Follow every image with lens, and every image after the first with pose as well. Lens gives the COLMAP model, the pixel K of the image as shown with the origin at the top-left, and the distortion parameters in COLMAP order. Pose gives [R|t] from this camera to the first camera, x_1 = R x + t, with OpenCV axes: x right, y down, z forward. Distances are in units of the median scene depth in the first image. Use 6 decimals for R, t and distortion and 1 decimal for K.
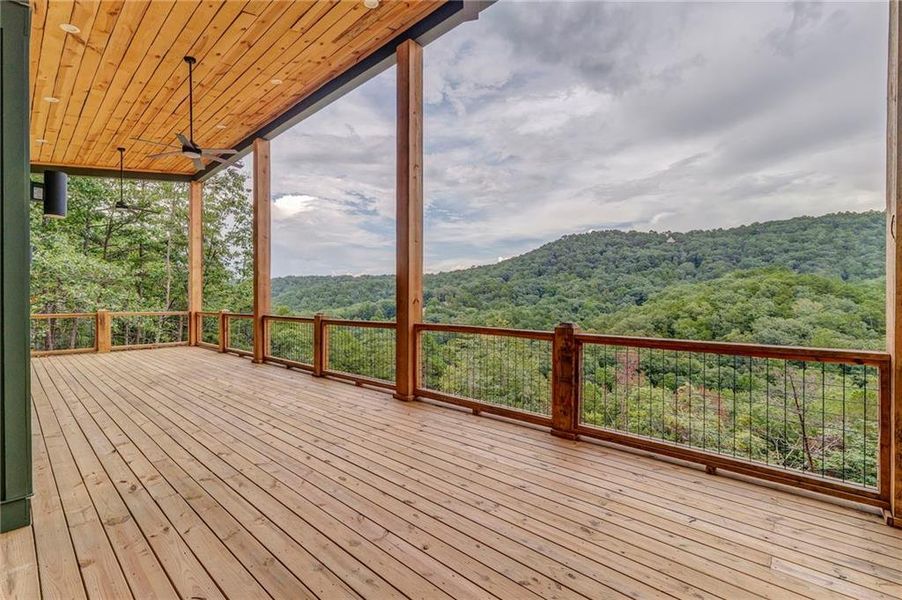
lens RADIAL K [[390.1, 0, 466.5], [0, 390.1, 304.9], [0, 0, 1]] dist [0.009642, 0.000668]
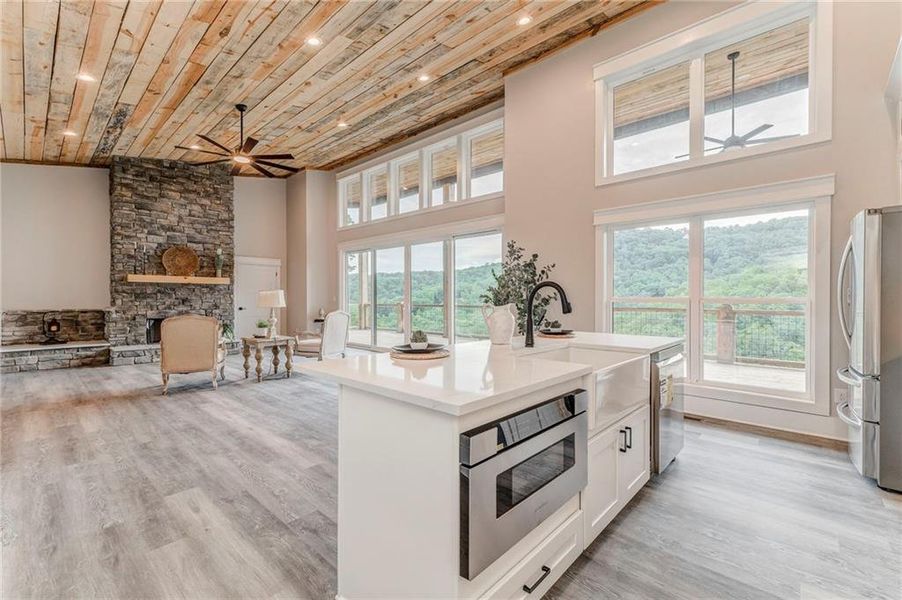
lens RADIAL K [[390.1, 0, 448.4], [0, 390.1, 299.2], [0, 0, 1]] dist [0.009642, 0.000668]
pose [[0.998914, -0.003580, -0.046451, -0.222534], [0.003332, 0.999980, -0.005411, 0.006317], [0.046469, 0.005250, 0.998906, -0.215070]]
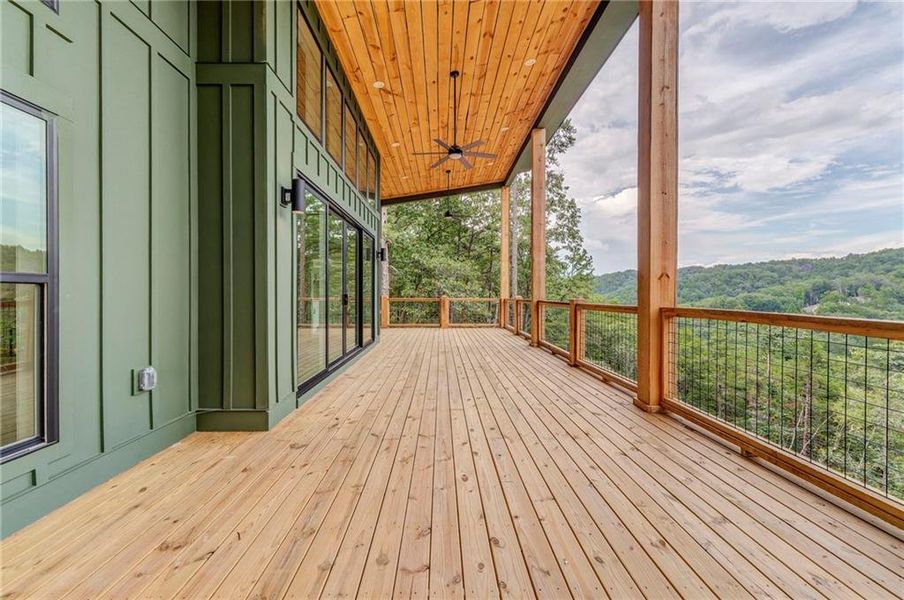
lens RADIAL K [[391.0, 0, 469.9], [0, 391.0, 299.8], [0, 0, 1]] dist [0.009642, 0.000668]
pose [[0.663689, 0.003236, -0.748001, 0.065608], [-0.005777, 0.999983, -0.000800, 0.013764], [0.747986, 0.004852, 0.663697, 0.095004]]
